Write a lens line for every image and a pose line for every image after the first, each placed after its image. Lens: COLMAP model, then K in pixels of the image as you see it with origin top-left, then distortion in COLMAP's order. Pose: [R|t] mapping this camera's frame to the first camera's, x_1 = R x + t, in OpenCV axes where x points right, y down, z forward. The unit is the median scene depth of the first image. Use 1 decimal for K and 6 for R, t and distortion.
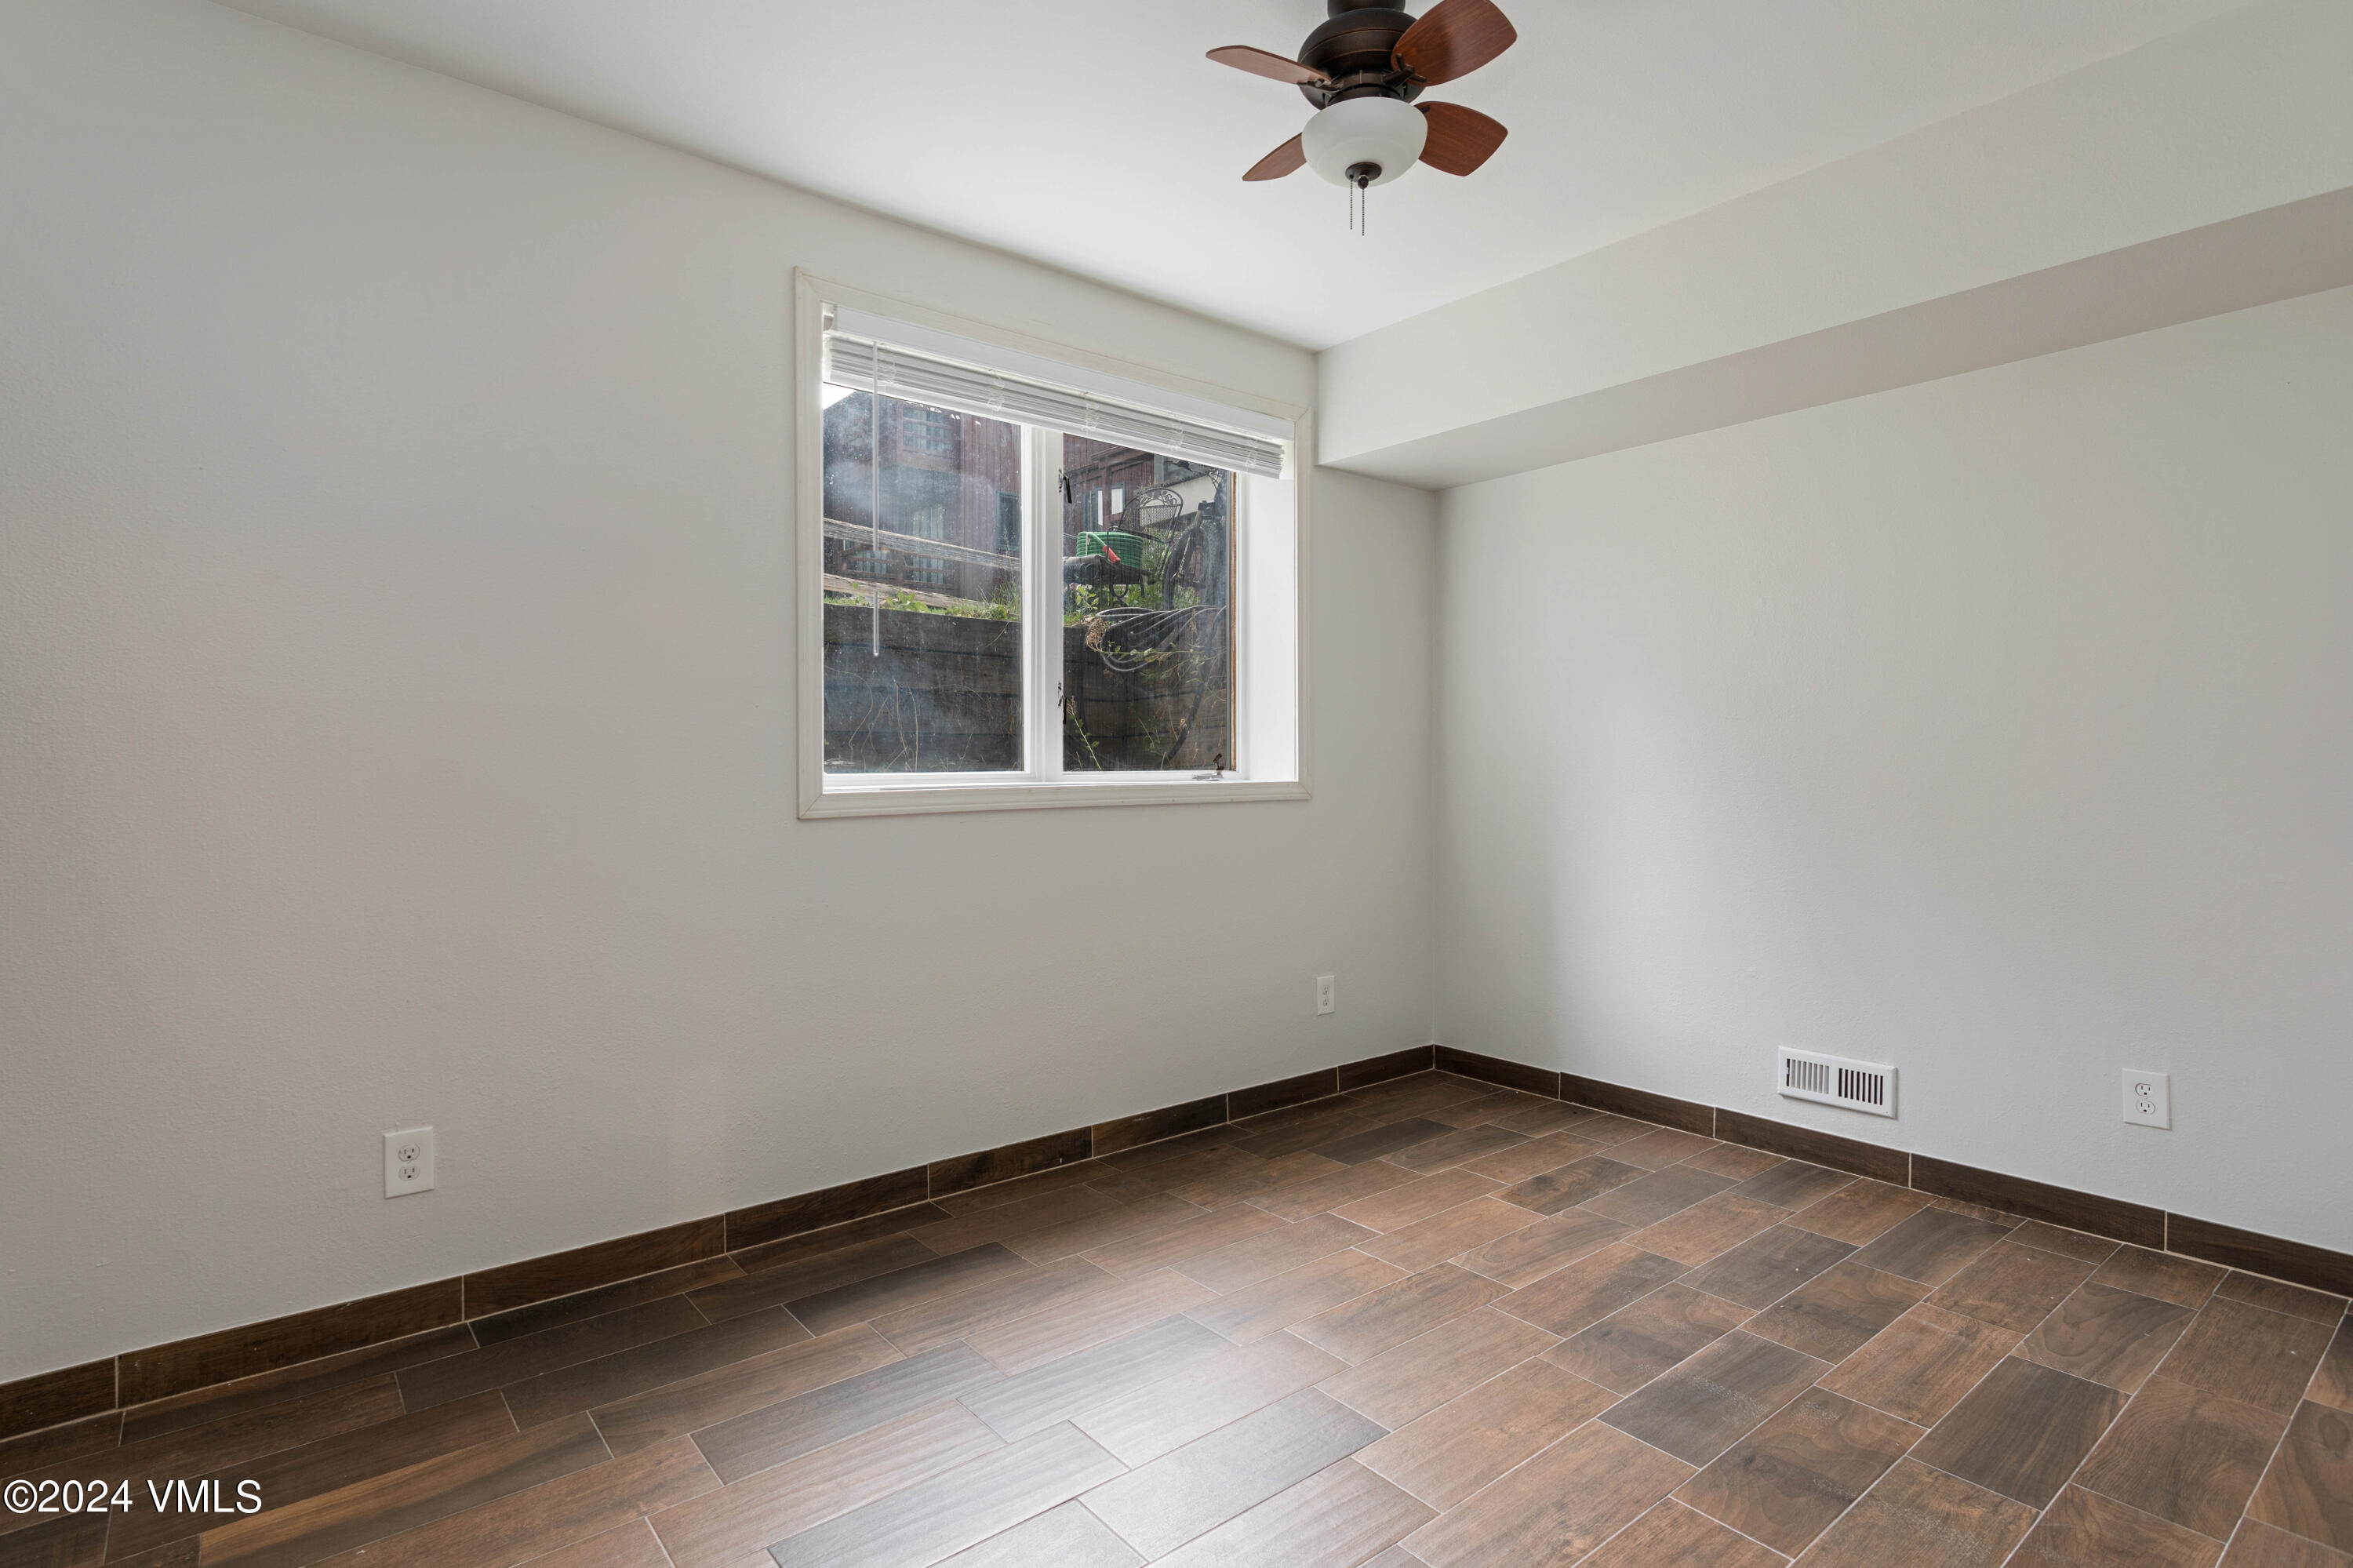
lens RADIAL K [[1150.5, 0, 1160.7], [0, 1150.5, 781.8], [0, 0, 1]] dist [0.001027, -0.002911]
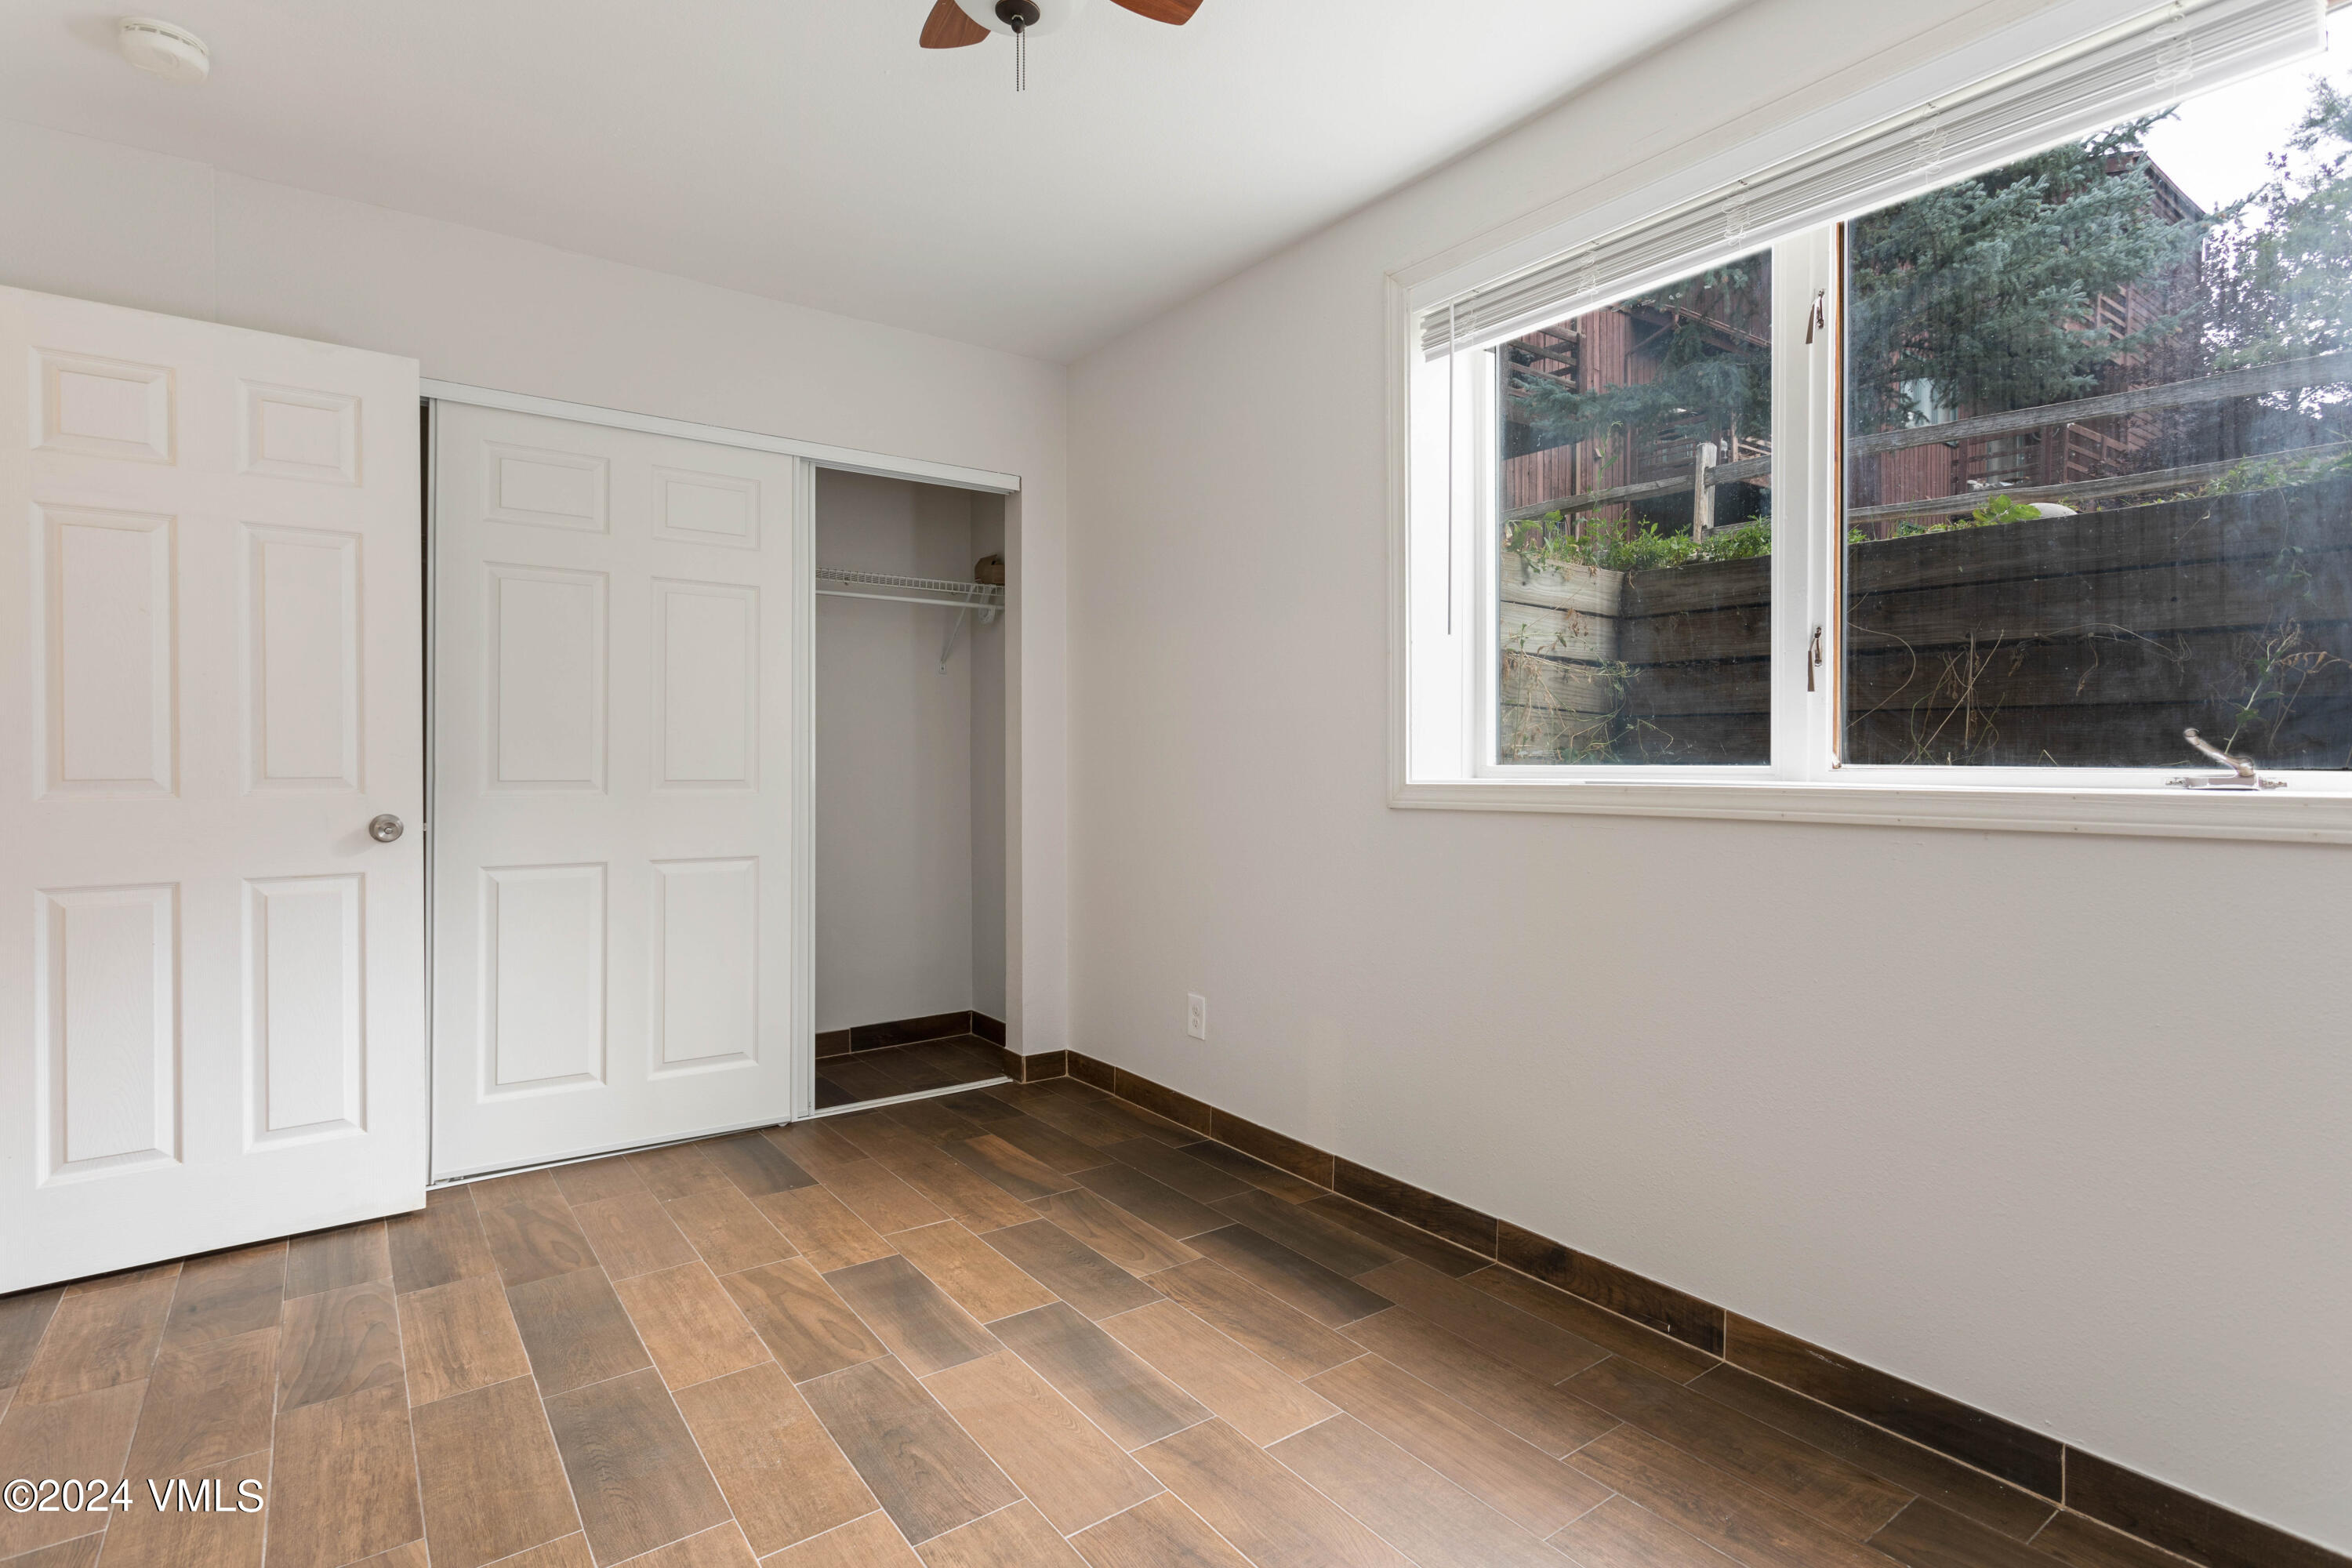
lens RADIAL K [[1150.0, 0, 1161.6], [0, 1150.0, 768.3], [0, 0, 1]] dist [0.001027, -0.002911]
pose [[-0.048407, 0.012864, -0.998745, 0.714482], [-0.010853, 0.999851, 0.013404, -0.015201], [0.998769, 0.011488, -0.048260, 0.843750]]
